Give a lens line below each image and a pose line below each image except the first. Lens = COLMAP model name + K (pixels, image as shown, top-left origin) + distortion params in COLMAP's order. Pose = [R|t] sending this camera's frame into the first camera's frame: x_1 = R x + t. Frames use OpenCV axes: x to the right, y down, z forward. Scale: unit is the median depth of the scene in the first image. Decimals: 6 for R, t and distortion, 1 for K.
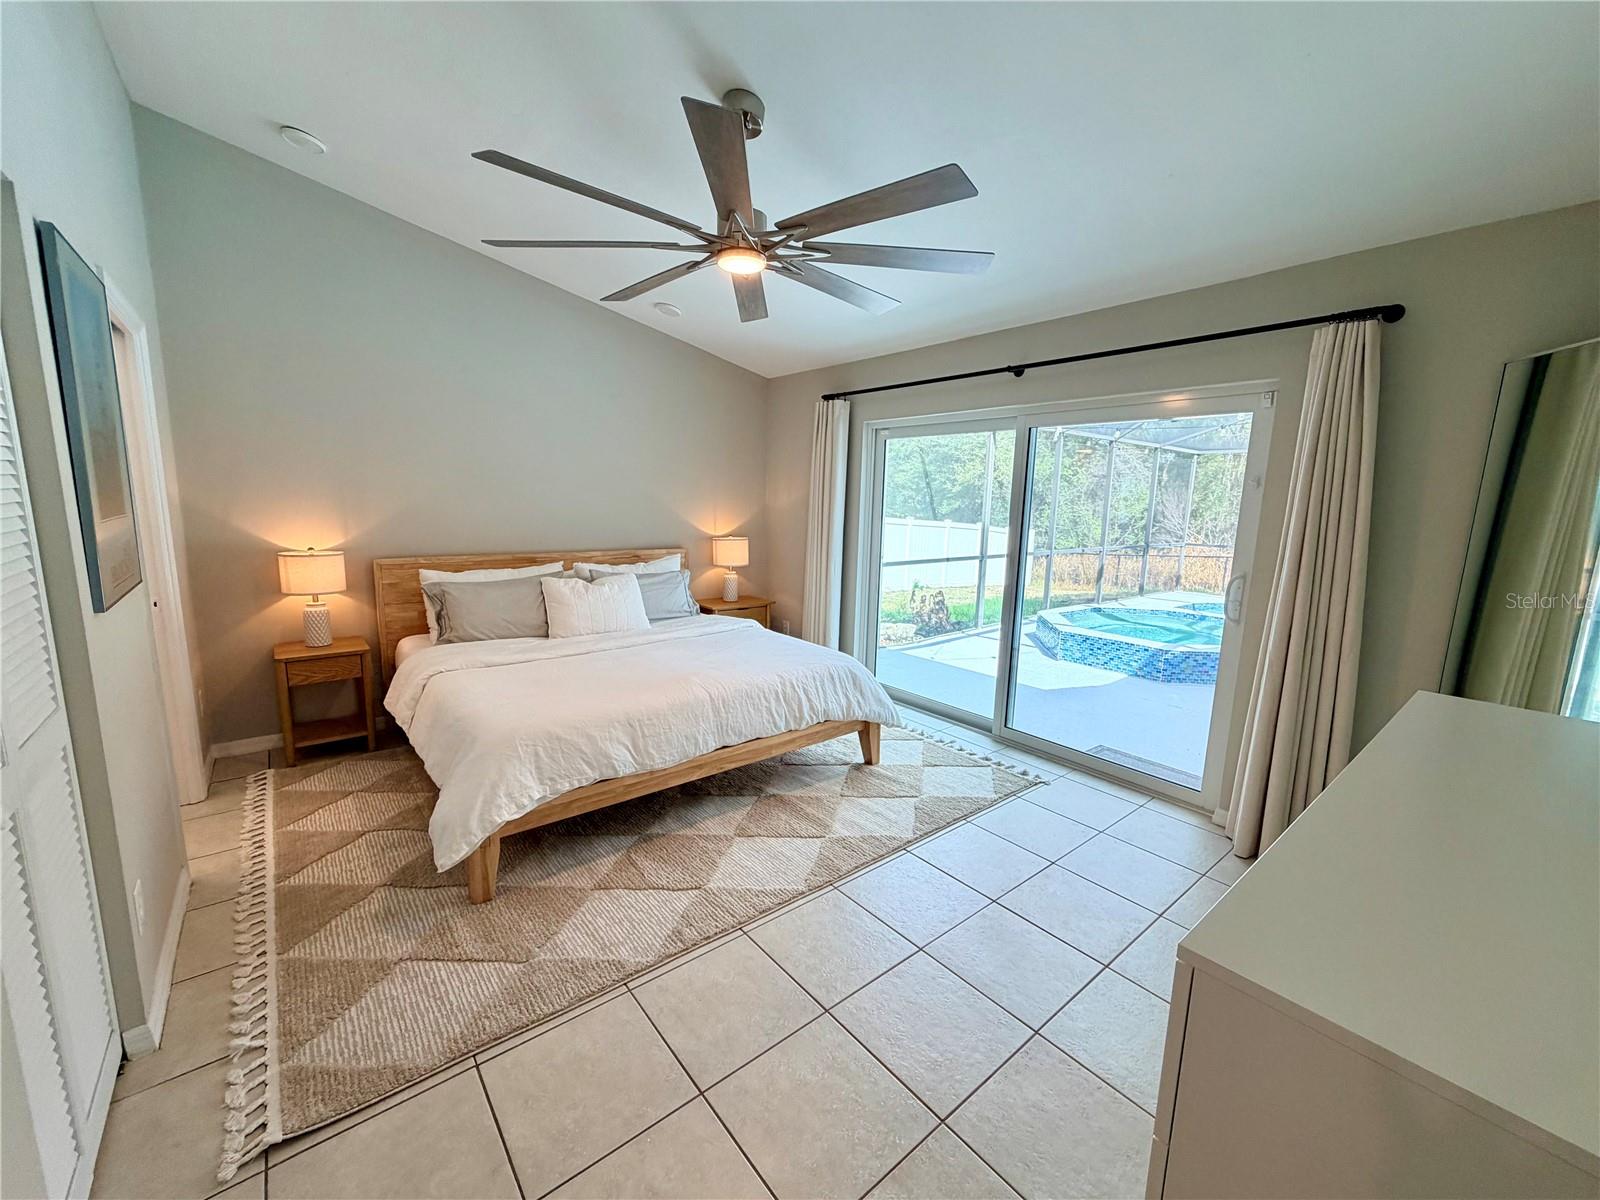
lens RADIAL K [[636.8, 0, 797.6], [0, 636.8, 601.8], [0, 0, 1]] dist [-0.002996, -0.000356]
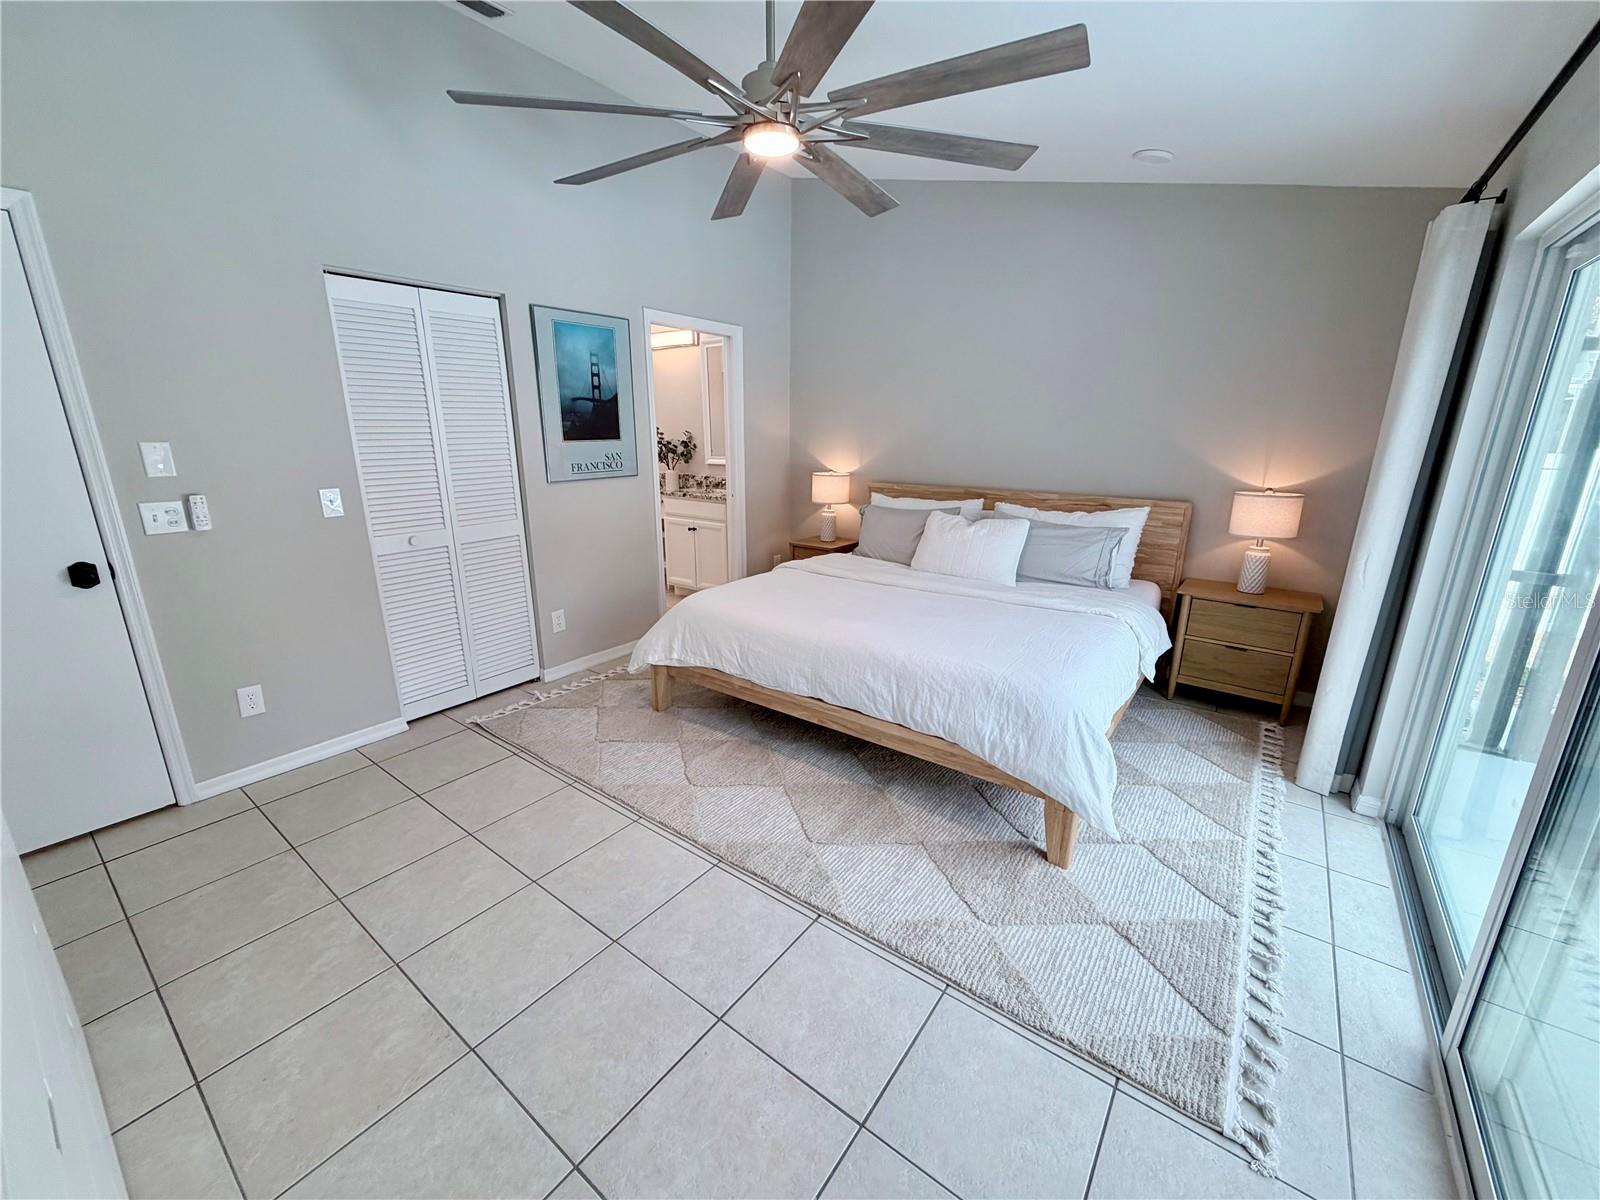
lens RADIAL K [[636.8, 0, 794.9], [0, 636.8, 598.2], [0, 0, 1]] dist [-0.002996, -0.000356]
pose [[0.236355, 0.229037, -0.944287, 0.642201], [-0.154597, 0.968307, 0.196168, -0.081041], [0.959289, 0.099619, 0.264273, 0.634458]]
